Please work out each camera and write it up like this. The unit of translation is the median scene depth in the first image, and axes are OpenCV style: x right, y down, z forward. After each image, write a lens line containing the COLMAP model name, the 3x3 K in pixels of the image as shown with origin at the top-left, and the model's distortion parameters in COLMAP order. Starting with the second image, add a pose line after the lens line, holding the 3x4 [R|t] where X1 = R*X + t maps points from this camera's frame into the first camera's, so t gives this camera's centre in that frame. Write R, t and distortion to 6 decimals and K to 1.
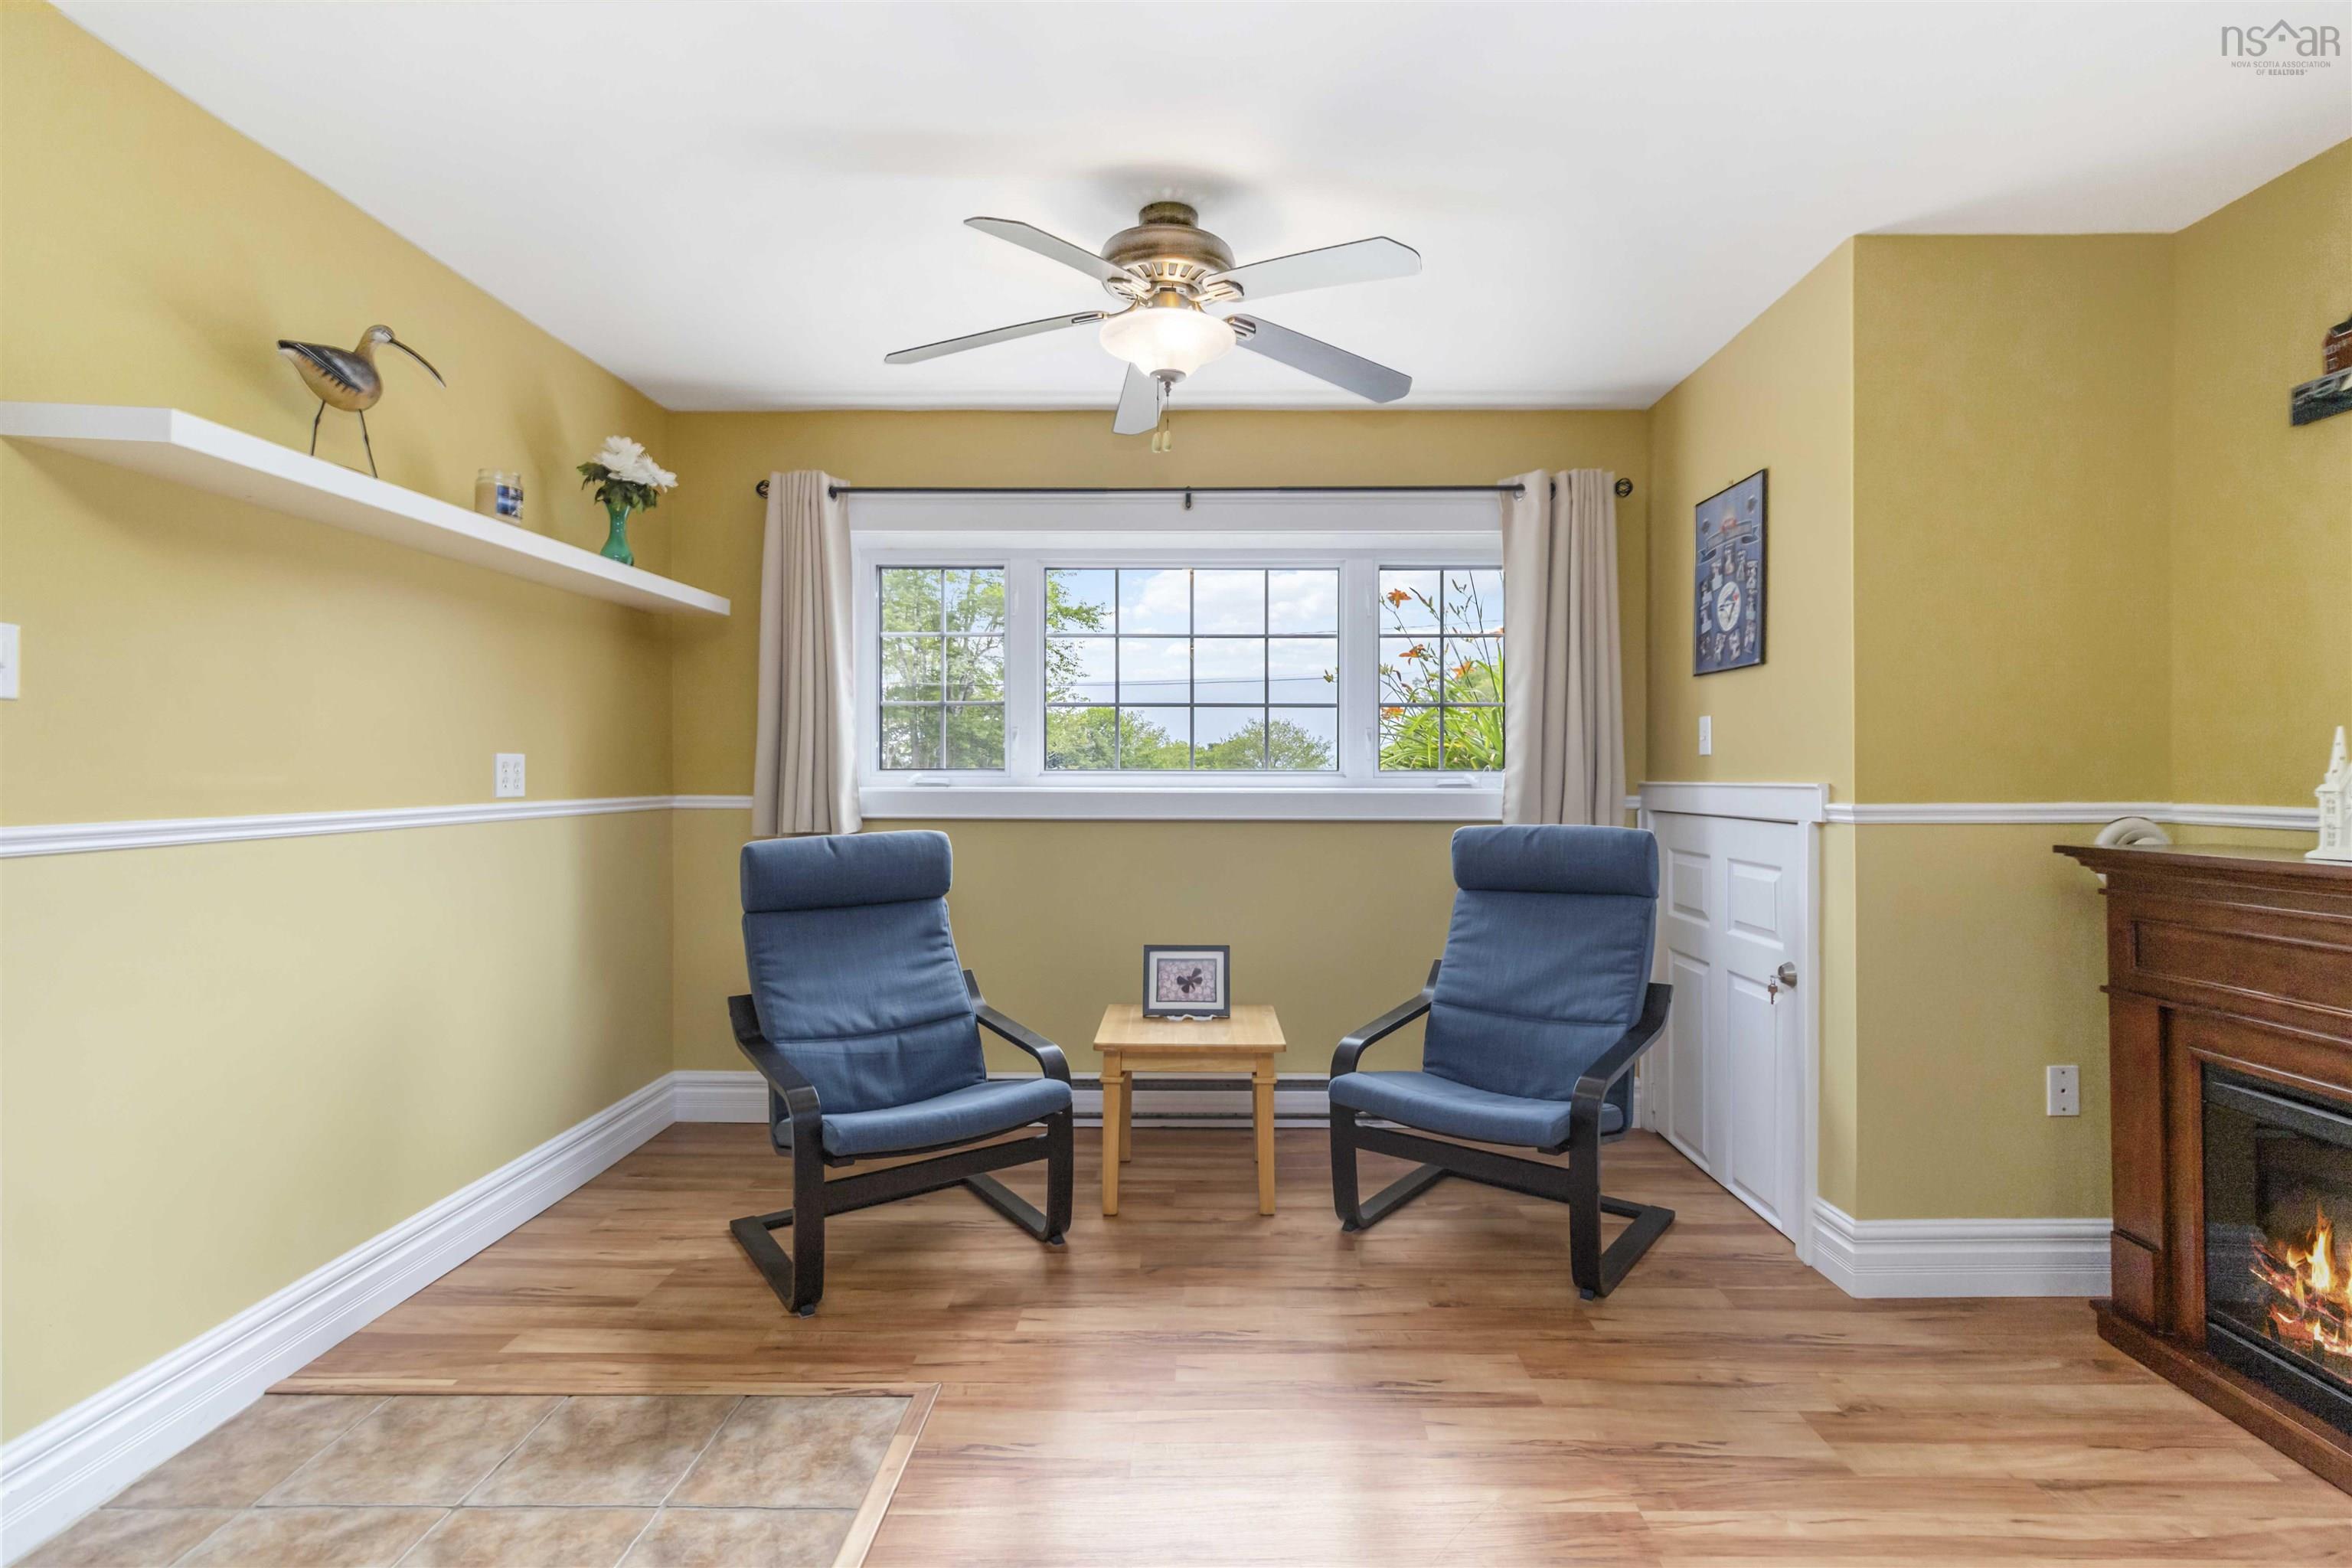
lens RADIAL K [[1116.9, 0, 1209.9], [0, 1116.9, 776.3], [0, 0, 1]] dist [0.002086, 0.001874]
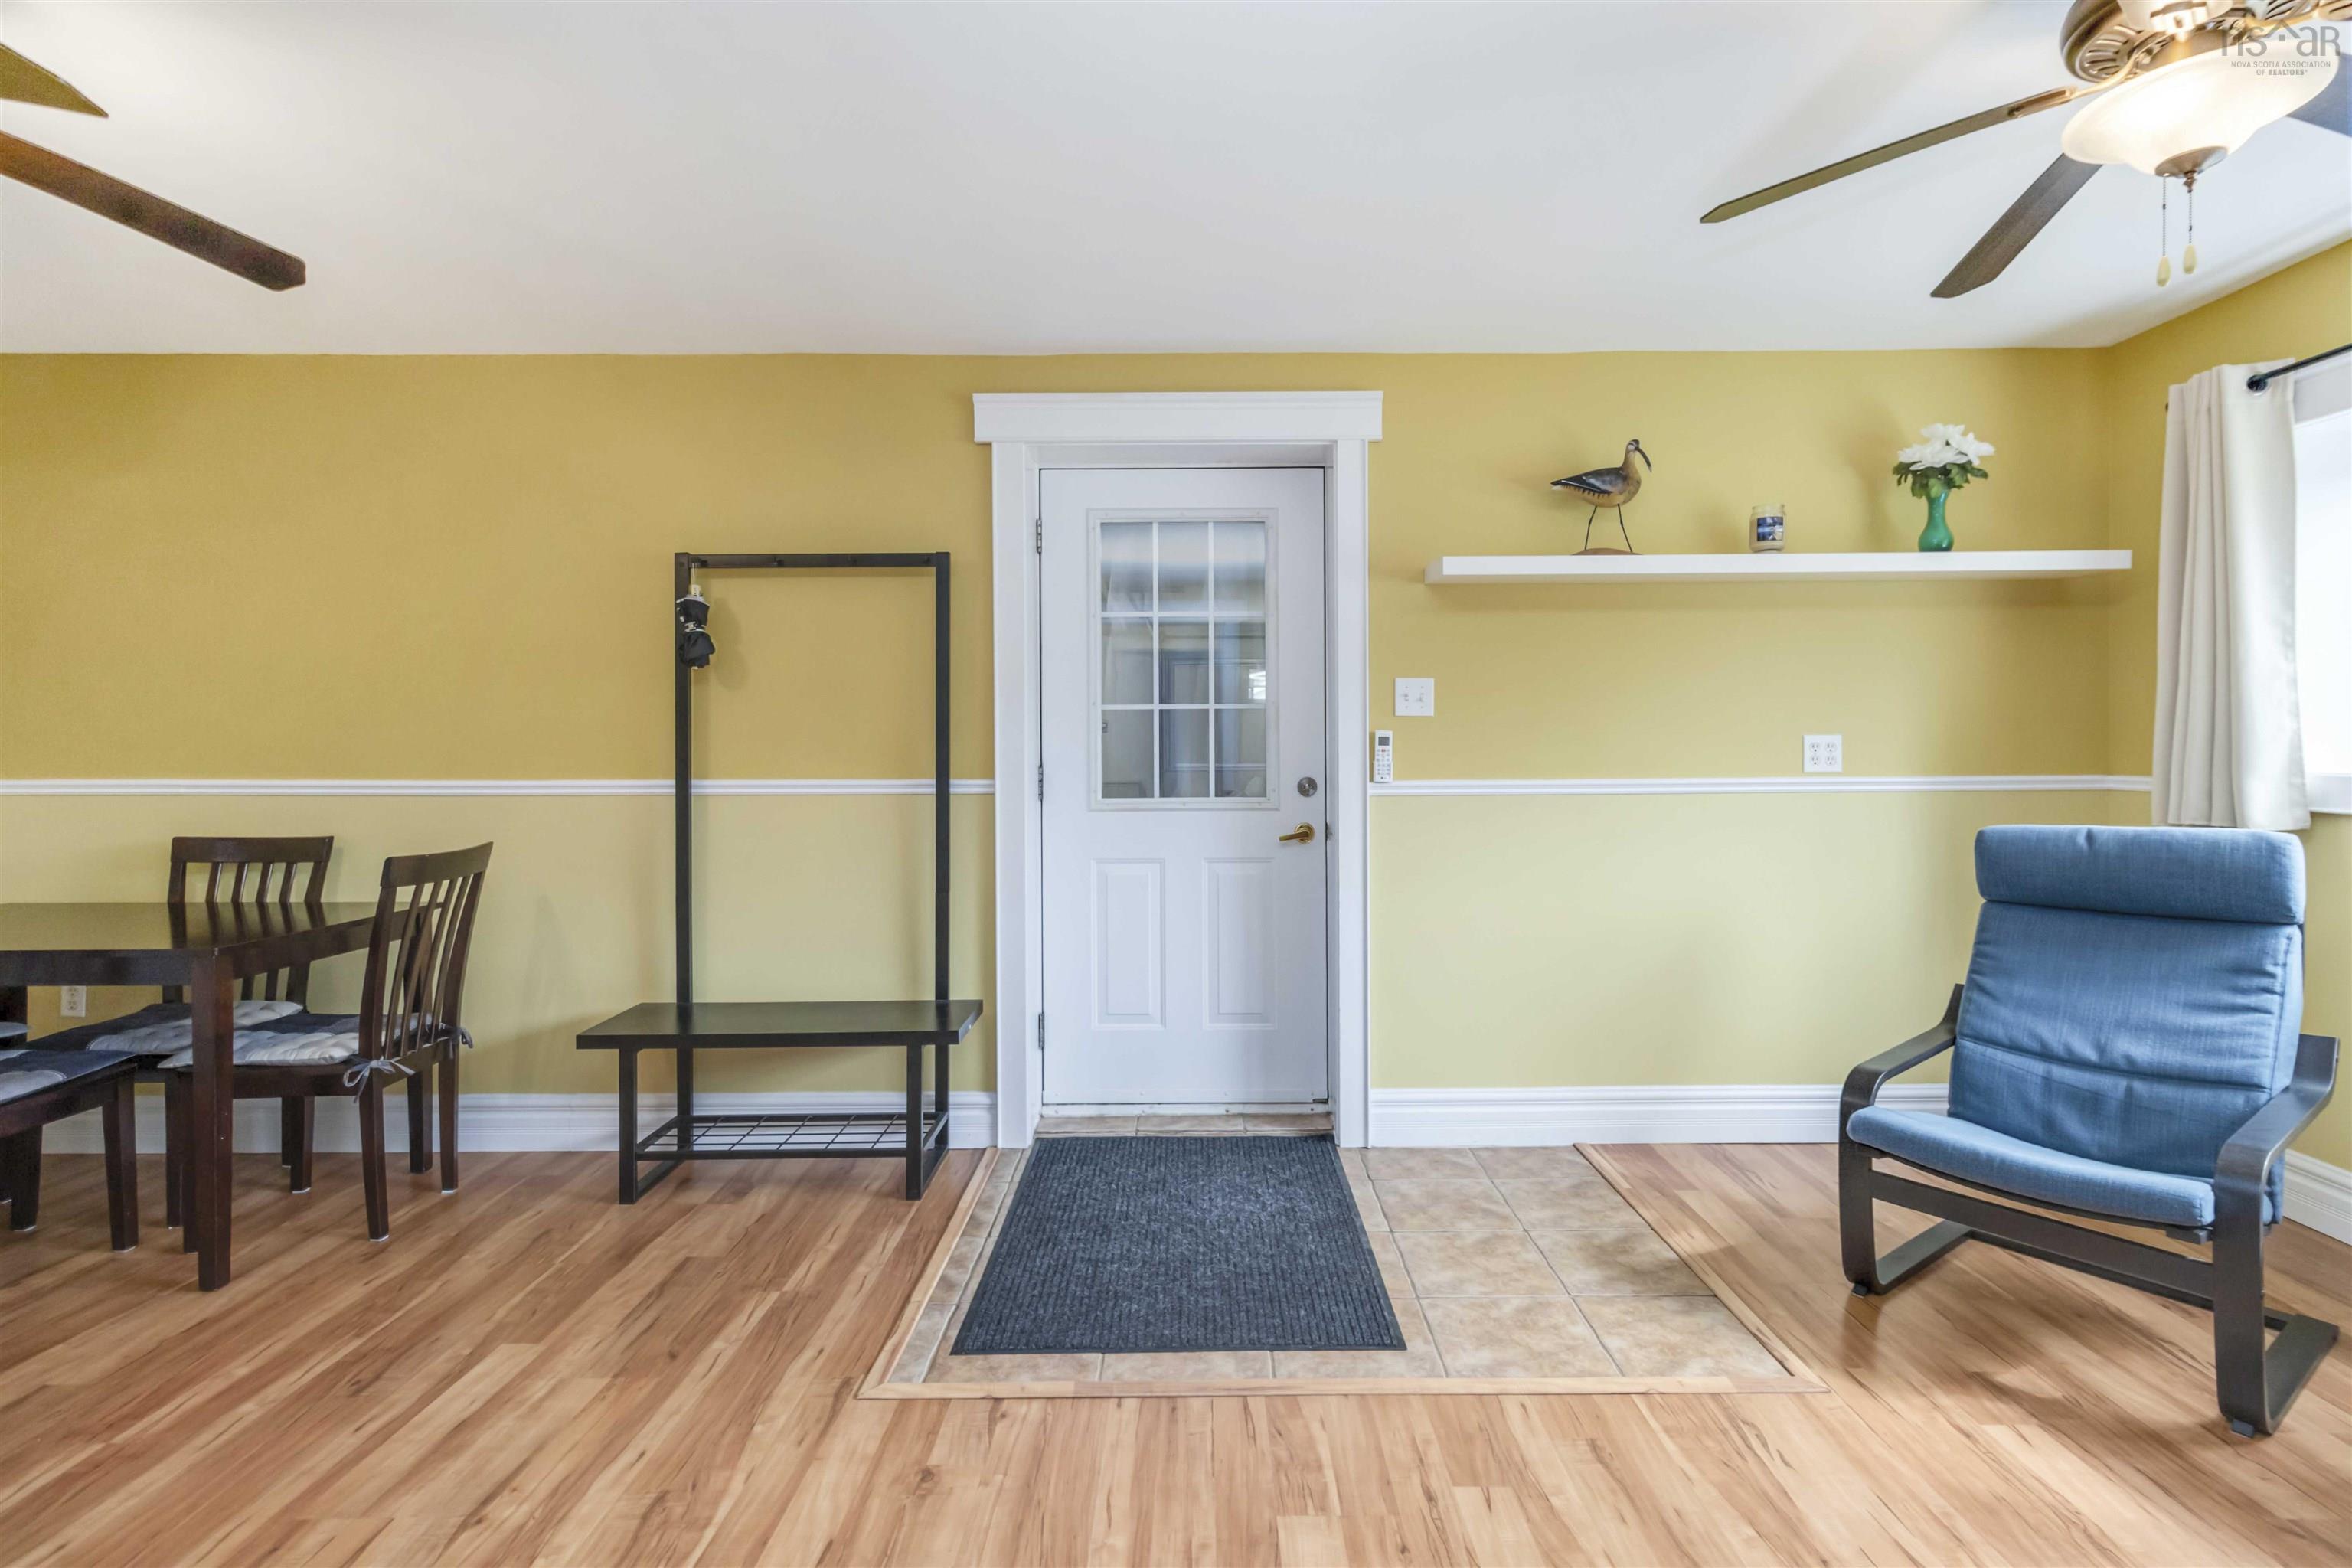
lens RADIAL K [[1116.9, 0, 1191.1], [0, 1116.9, 755.5], [0, 0, 1]] dist [0.002086, 0.001874]
pose [[0.005031, 0.006157, -0.999968, 0.513320], [0.001966, 0.999979, 0.006167, -0.007310], [0.999985, -0.001997, 0.005019, 0.319836]]
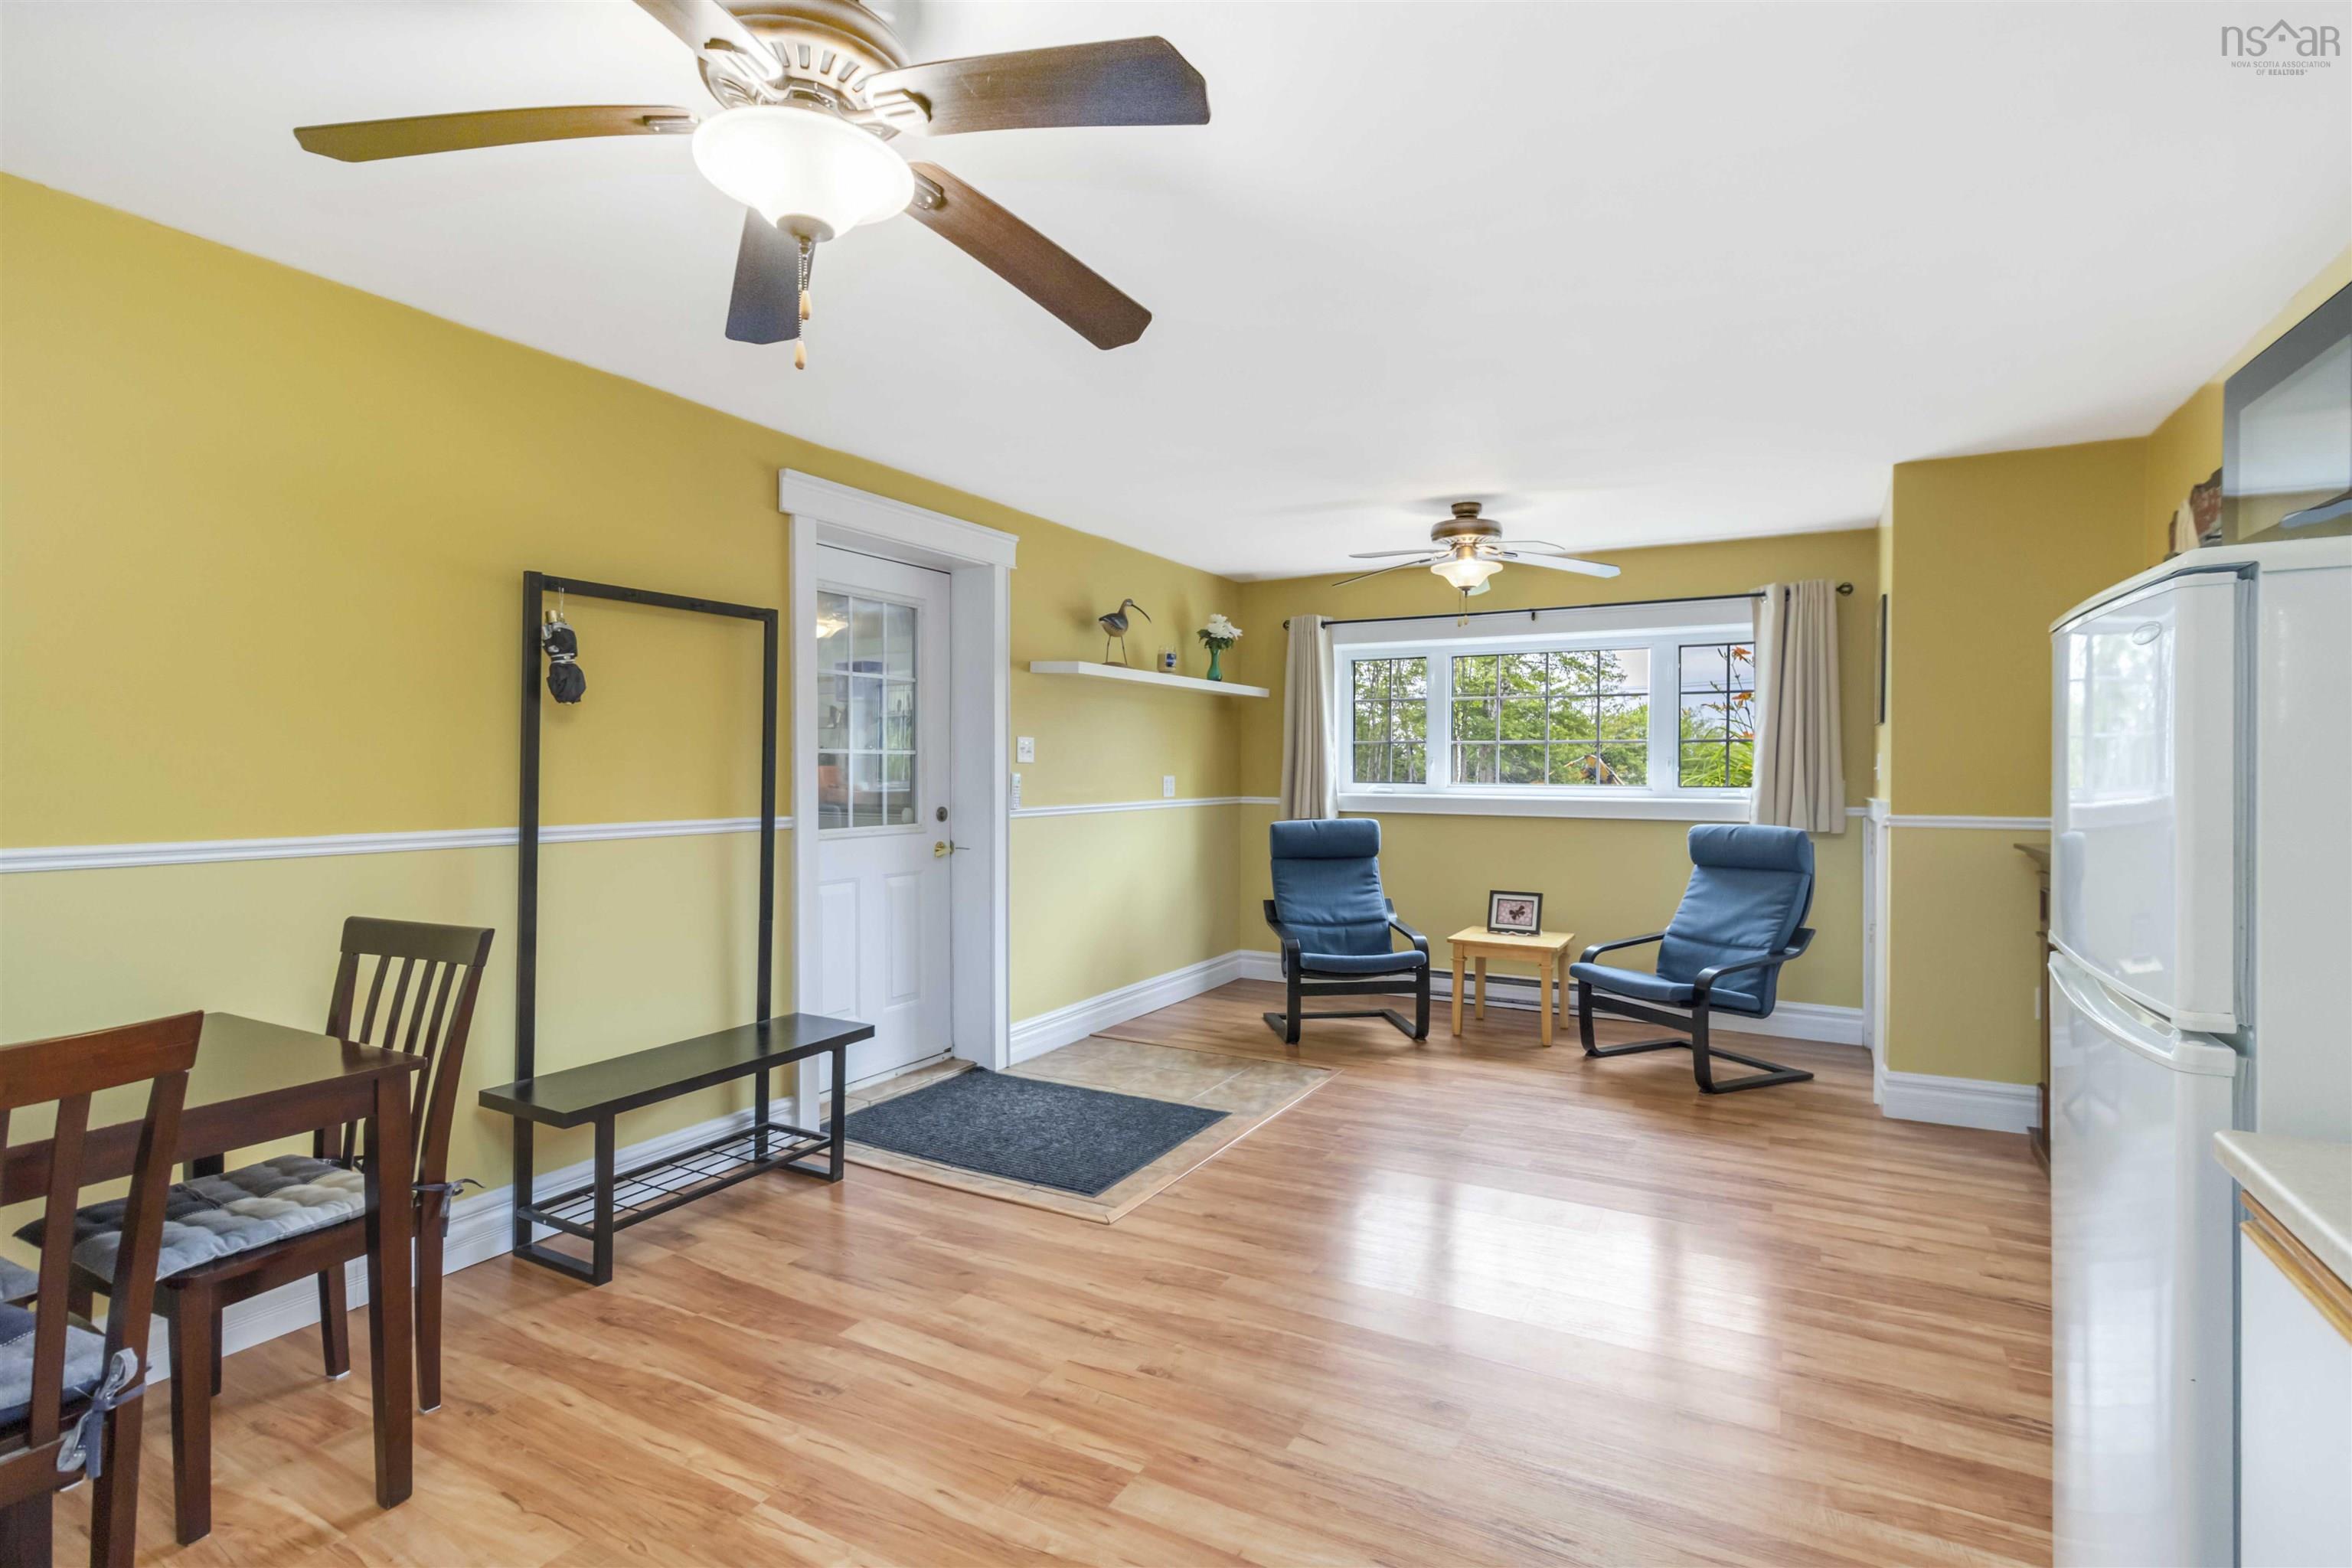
lens RADIAL K [[1116.9, 0, 1204.2], [0, 1116.9, 779.8], [0, 0, 1]] dist [0.002086, 0.001874]
pose [[0.882316, 0.008636, -0.470577, 0.388324], [-0.005249, 0.999950, 0.008508, -0.030009], [0.470627, -0.005037, 0.882318, -0.759561]]
